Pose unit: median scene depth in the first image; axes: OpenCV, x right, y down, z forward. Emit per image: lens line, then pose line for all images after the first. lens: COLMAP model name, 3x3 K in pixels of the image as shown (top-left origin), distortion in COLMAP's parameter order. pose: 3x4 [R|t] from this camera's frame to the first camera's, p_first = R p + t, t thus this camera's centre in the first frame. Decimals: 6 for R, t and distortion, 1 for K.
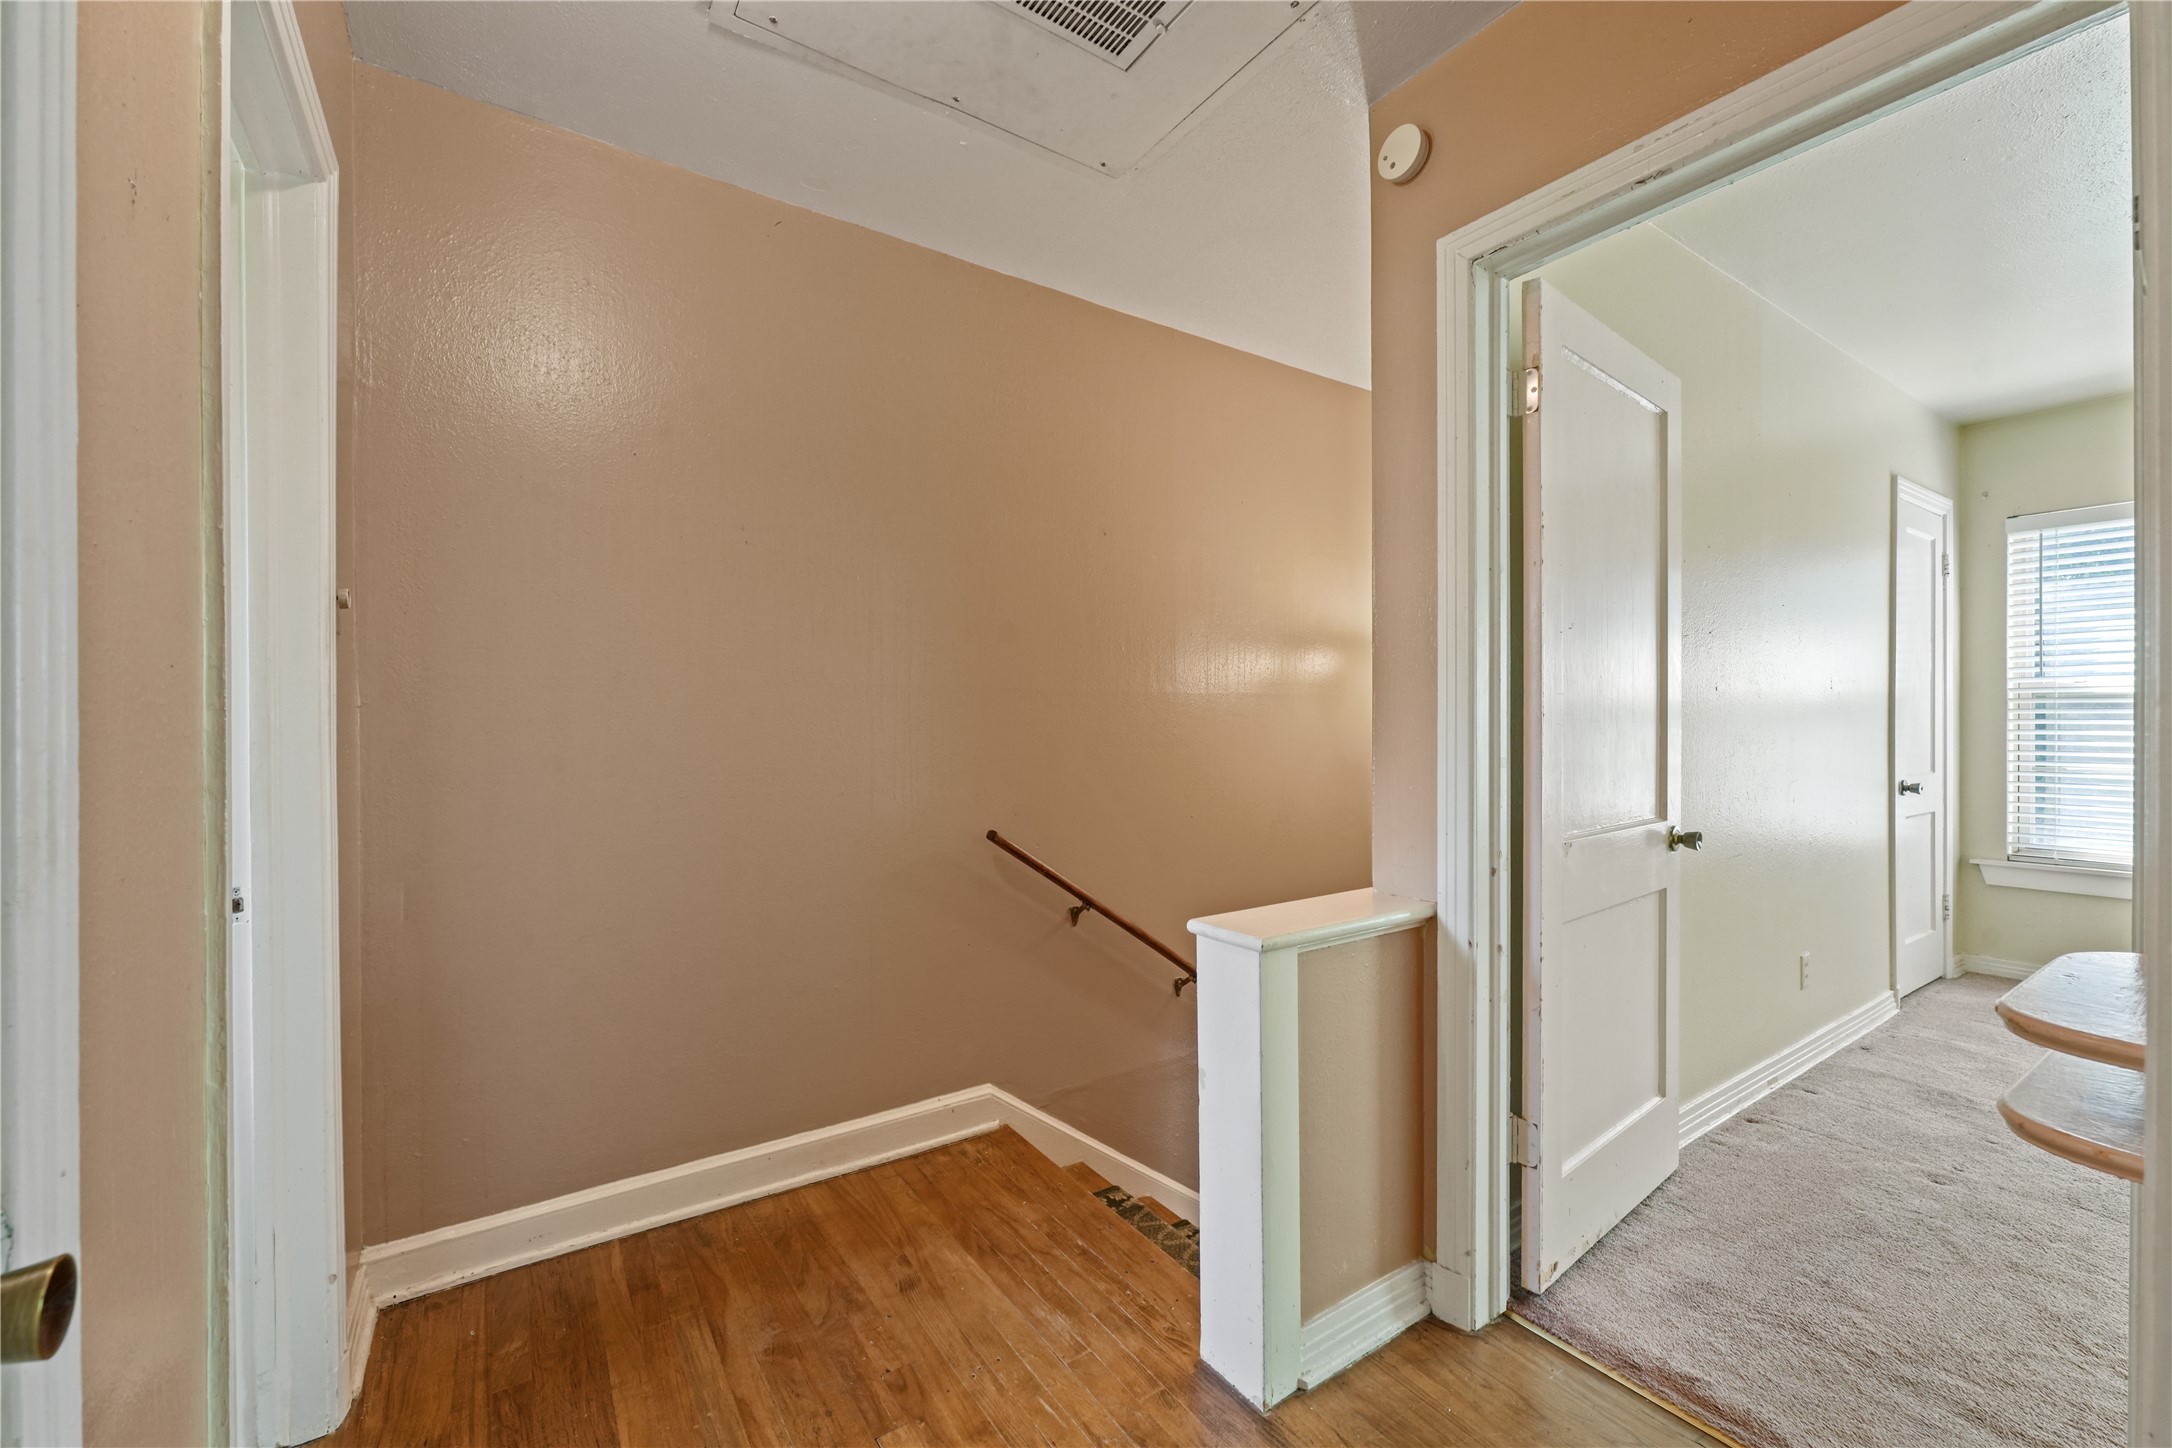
lens RADIAL K [[877.7, 0, 1079.6], [0, 877.7, 728.5], [0, 0, 1]] dist [0.001864, -0.000150]
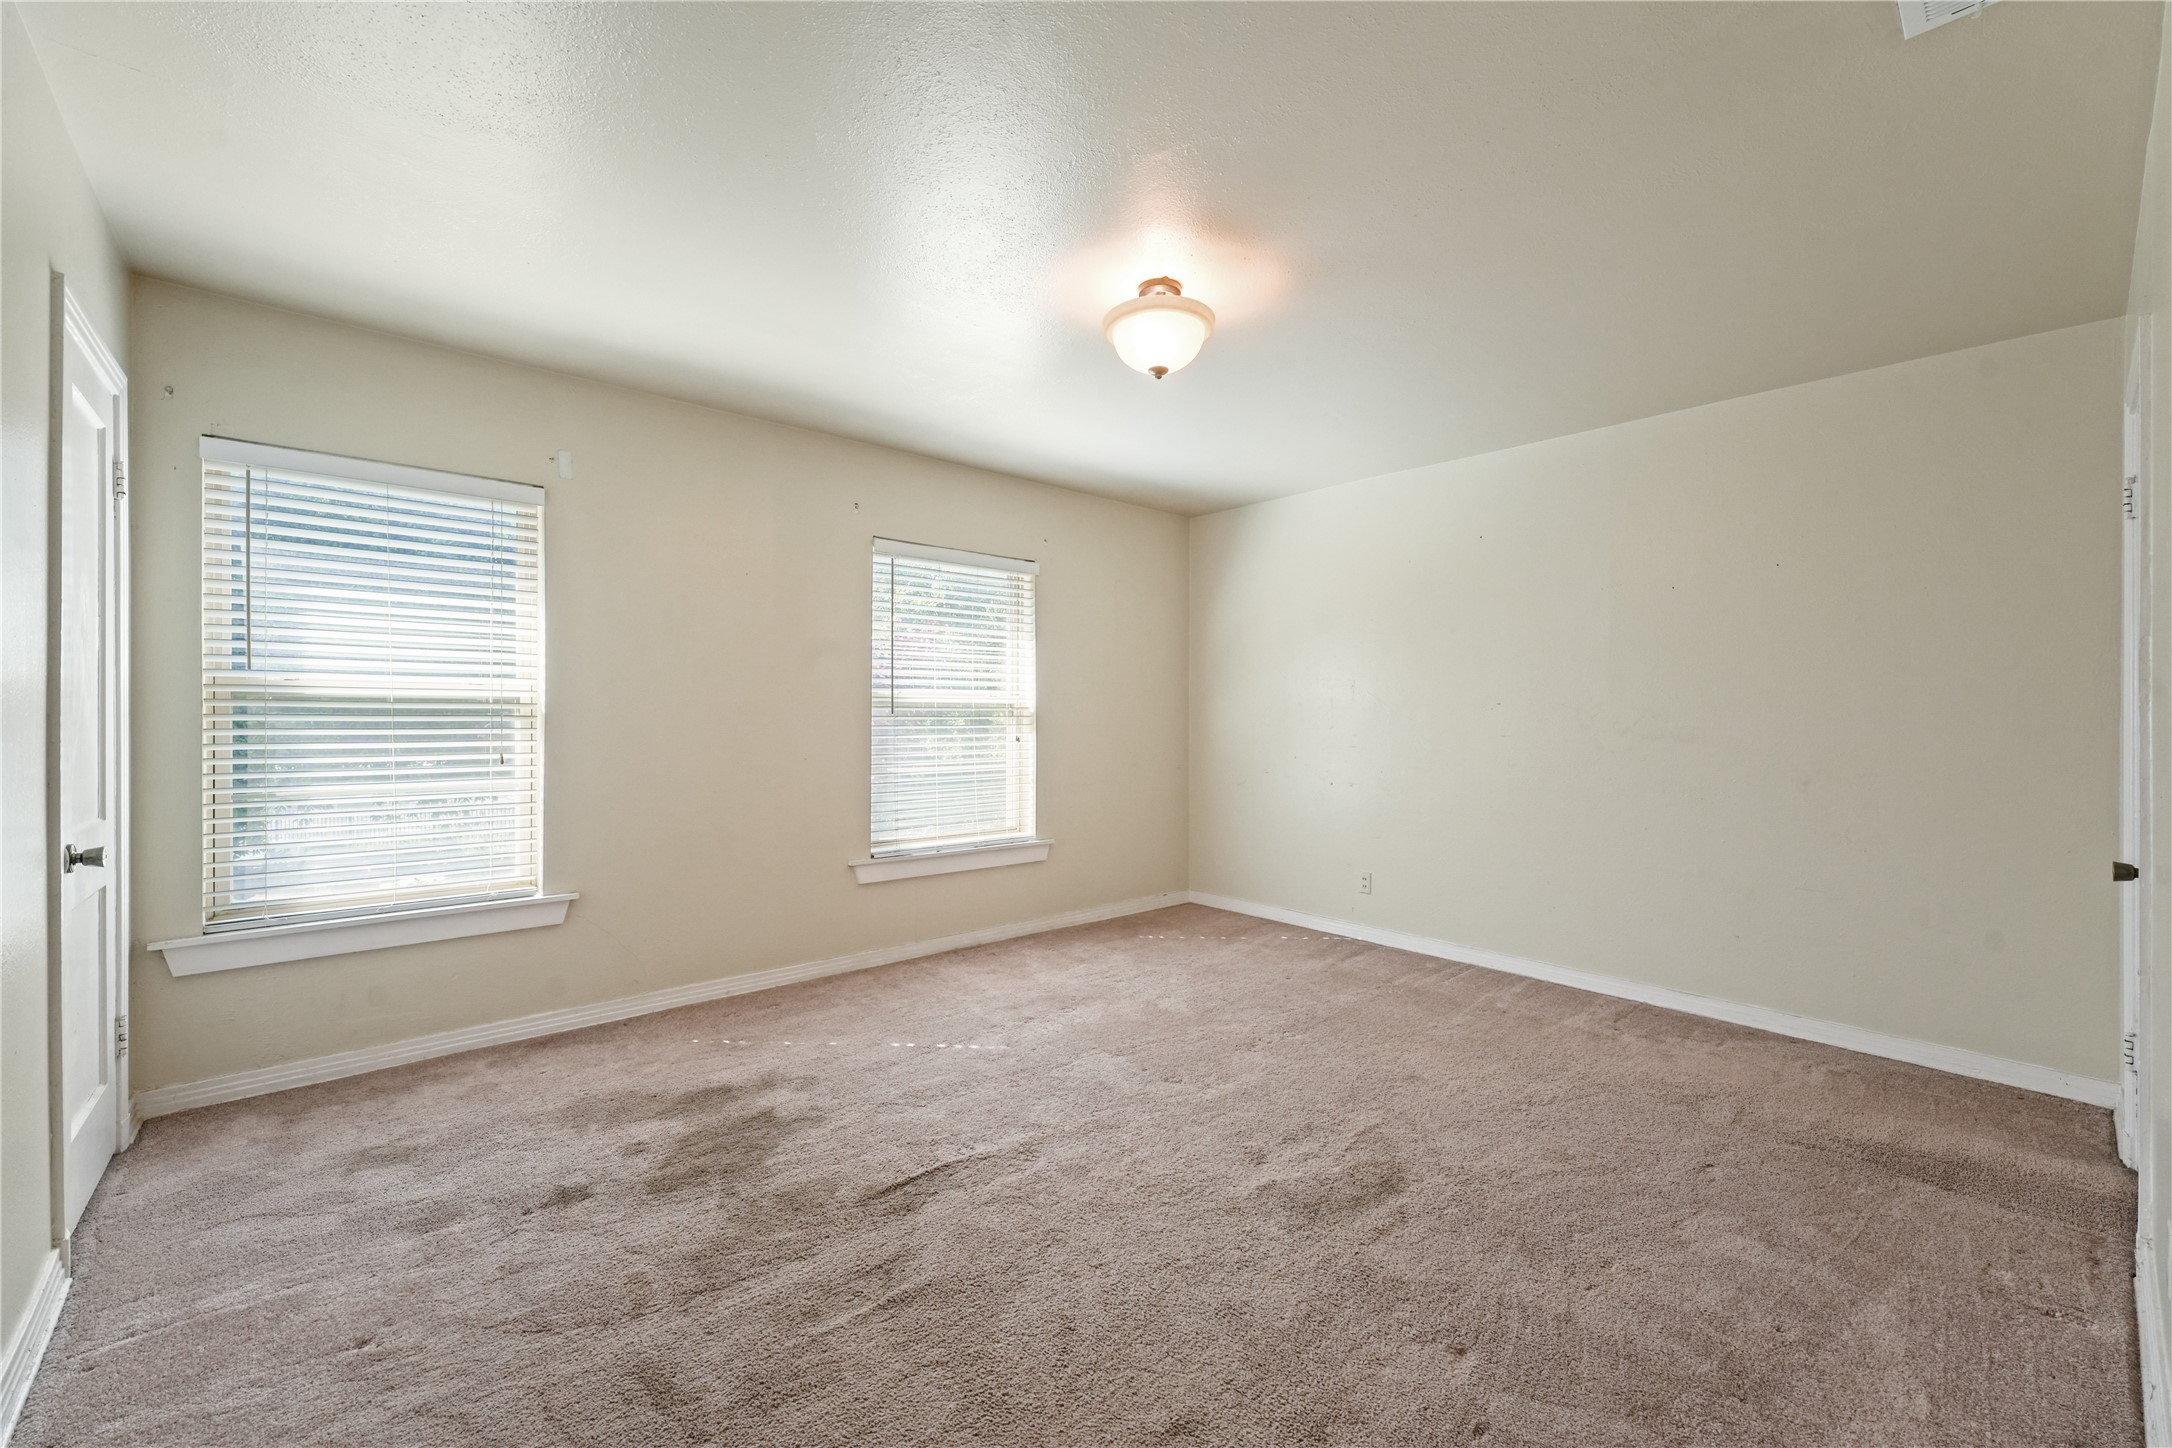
lens RADIAL K [[877.7, 0, 1083.5], [0, 877.7, 719.3], [0, 0, 1]] dist [0.001864, -0.000150]
pose [[-0.126961, 0.003612, 0.991901, 0.292720], [0.004948, 0.999983, -0.003009, -0.012824], [-0.991895, 0.004526, -0.126977, 0.412959]]
